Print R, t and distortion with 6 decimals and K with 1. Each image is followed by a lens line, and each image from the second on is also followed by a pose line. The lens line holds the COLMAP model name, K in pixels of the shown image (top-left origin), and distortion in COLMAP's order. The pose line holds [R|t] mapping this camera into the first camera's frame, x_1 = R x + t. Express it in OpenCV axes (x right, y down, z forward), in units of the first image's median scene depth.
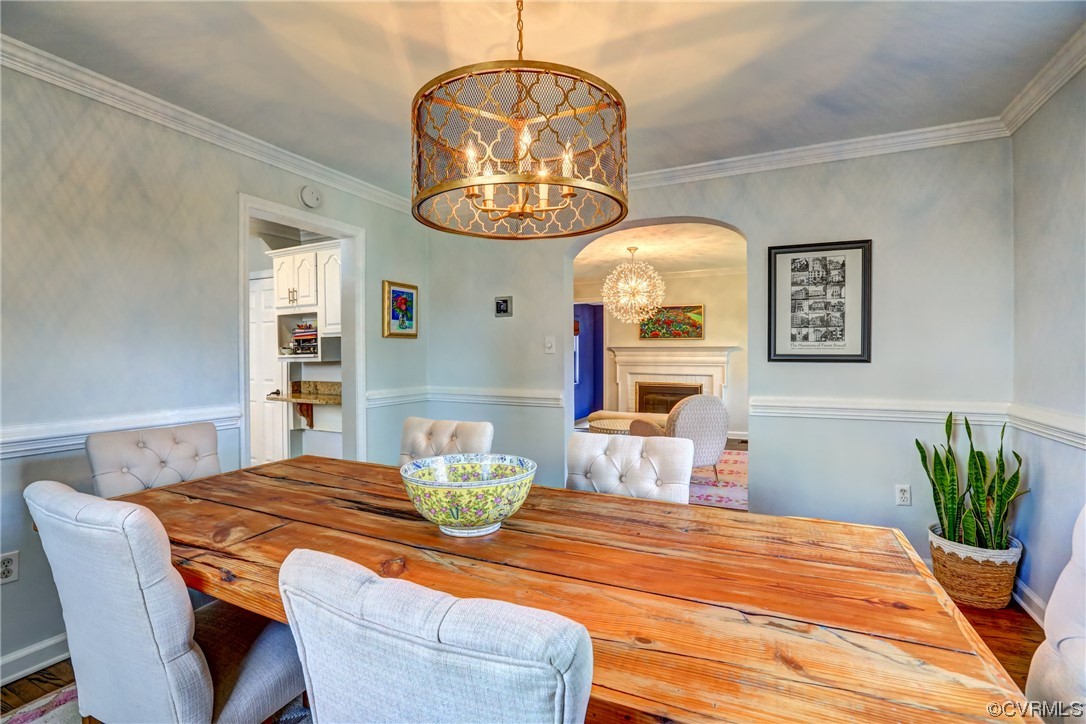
lens RADIAL K [[493.3, 0, 541.7], [0, 493.3, 358.8], [0, 0, 1]] dist [-0.048671, 0.012486]
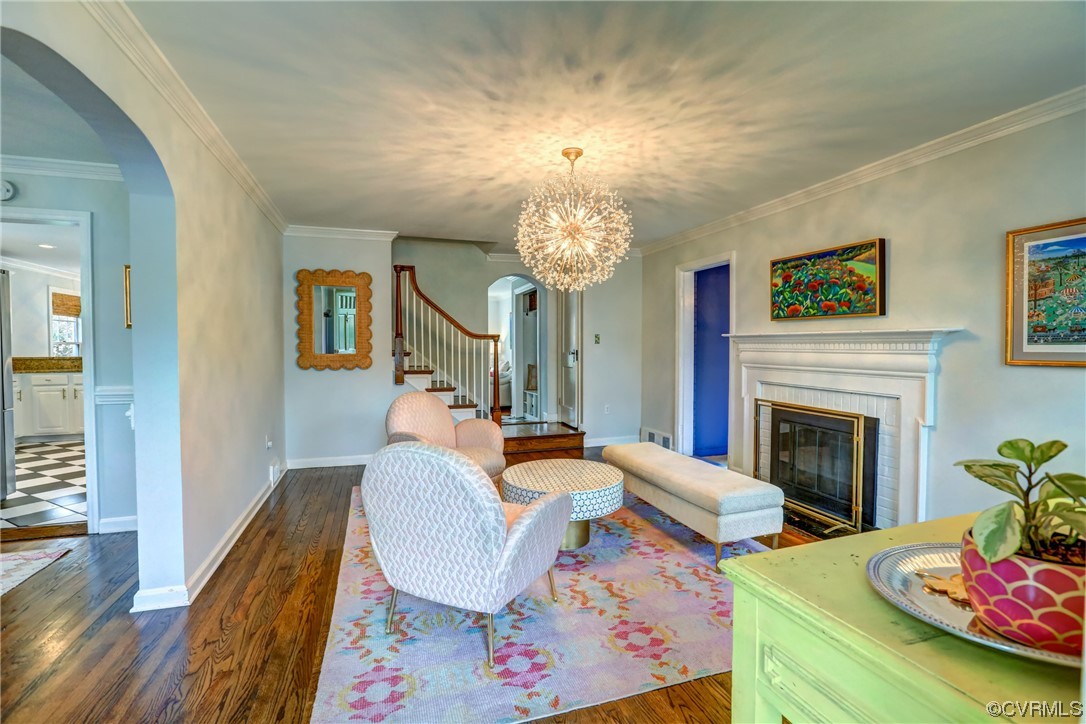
lens RADIAL K [[493.3, 0, 547.5], [0, 493.3, 360.6], [0, 0, 1]] dist [-0.048671, 0.012486]
pose [[0.694823, 0.023386, -0.718801, 0.425927], [-0.004459, 0.999592, 0.028212, -0.010127], [0.719167, -0.016397, 0.694643, 0.461257]]
